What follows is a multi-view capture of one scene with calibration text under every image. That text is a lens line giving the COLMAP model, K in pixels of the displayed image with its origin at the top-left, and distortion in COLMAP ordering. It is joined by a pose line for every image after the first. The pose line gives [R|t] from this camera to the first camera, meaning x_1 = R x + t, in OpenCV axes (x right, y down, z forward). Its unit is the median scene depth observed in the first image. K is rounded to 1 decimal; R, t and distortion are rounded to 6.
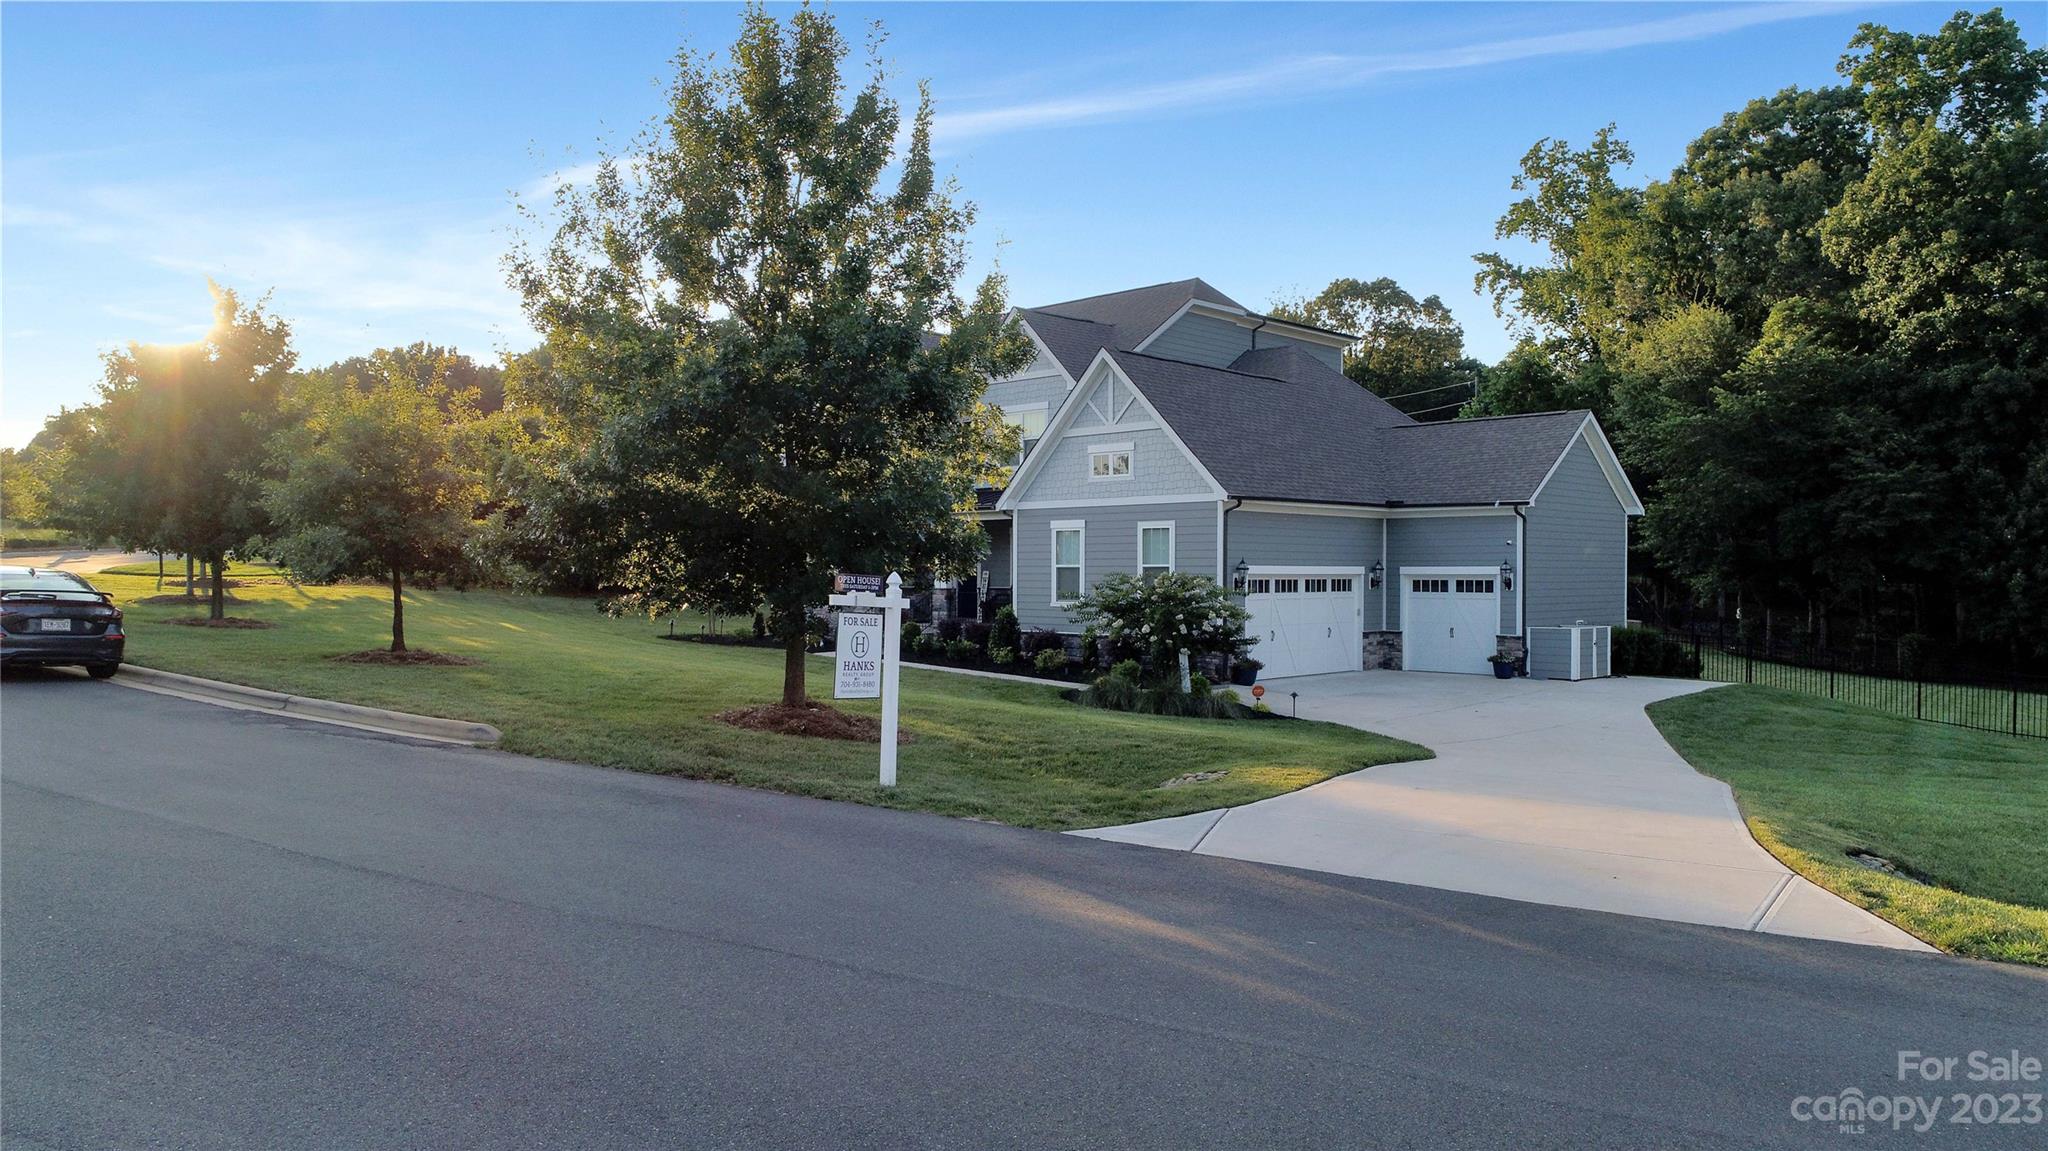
lens RADIAL K [[1364.8, 0, 1024.0], [0, 1364.8, 575.5], [0, 0, 1]] dist [0.001828, -0.002537]
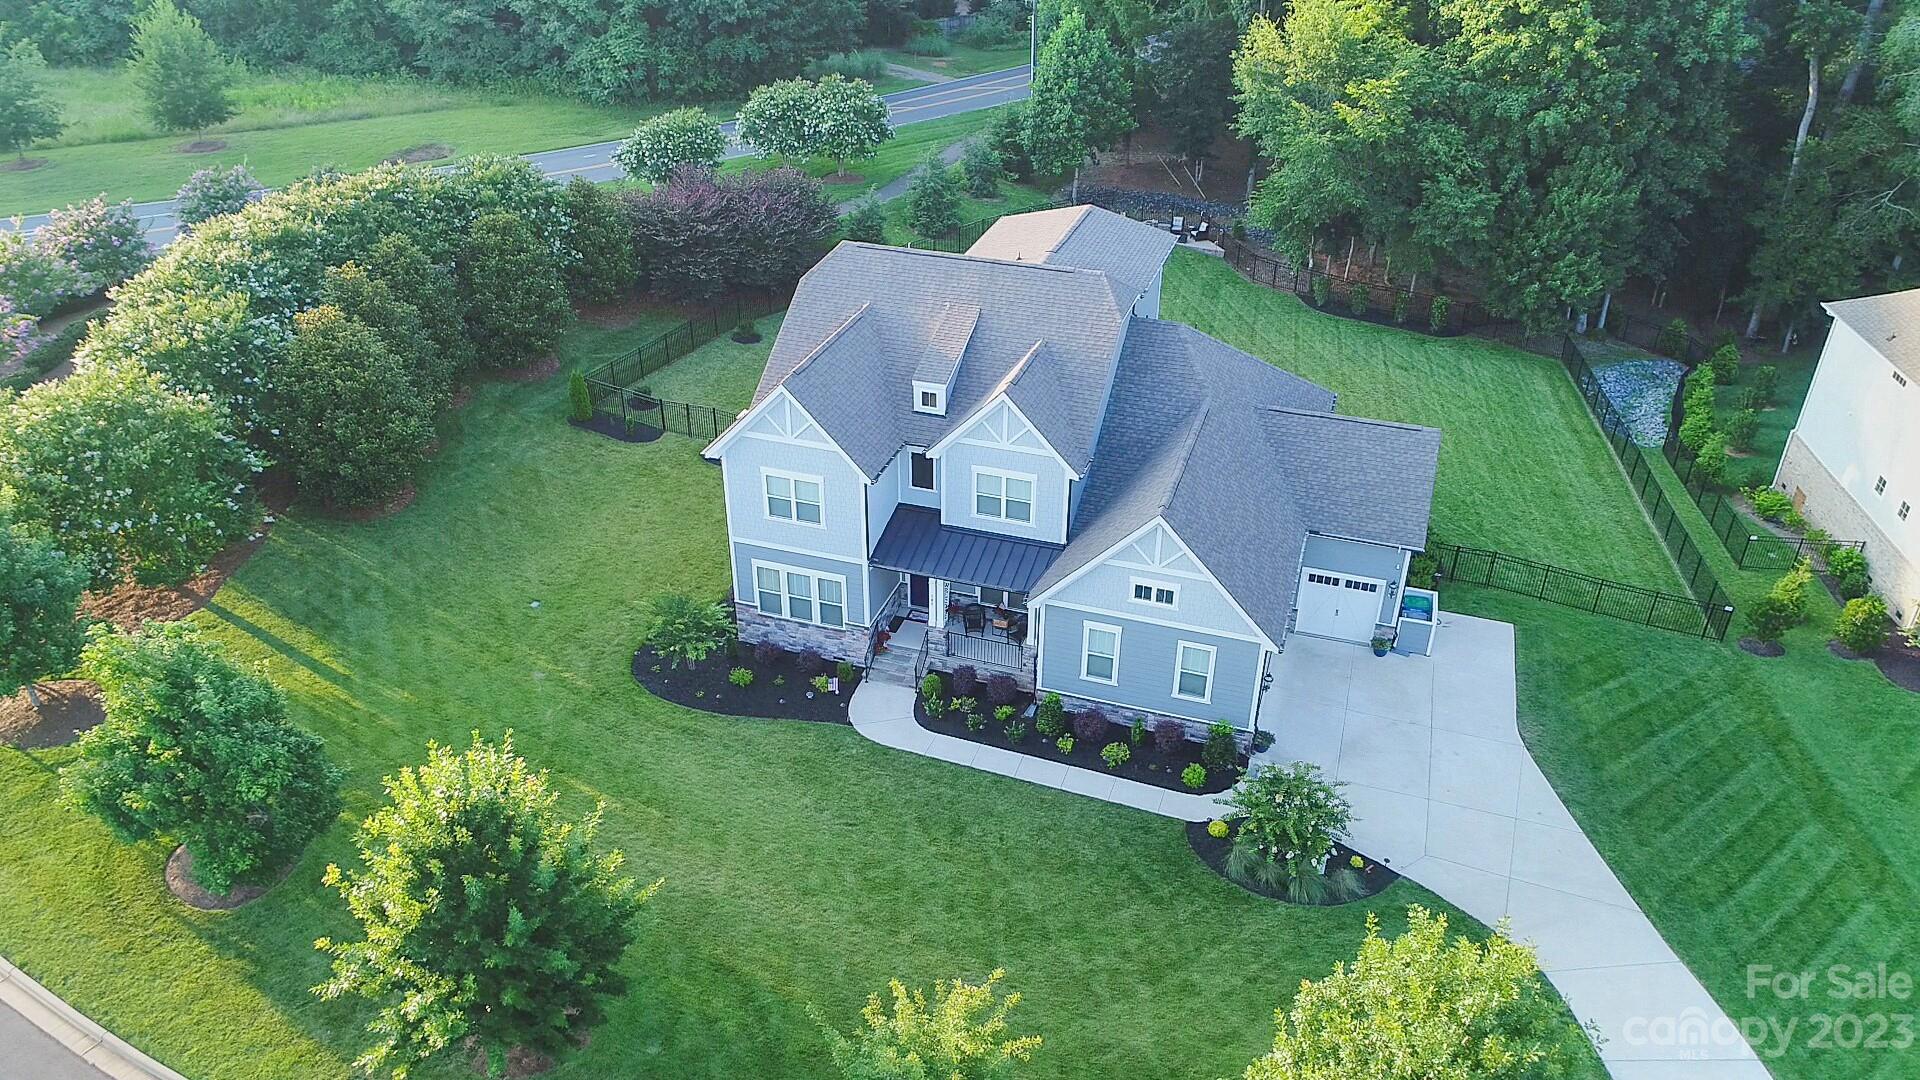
lens RADIAL K [[1279.5, 0, 960.0], [0, 1279.5, 540.0], [0, 0, 1]] dist [0.001828, -0.002537]
pose [[0.917044, -0.187164, 0.352137, -0.454025], [-0.002188, 0.880647, 0.473768, -0.621845], [-0.398781, -0.435237, 0.807182, 0.182896]]
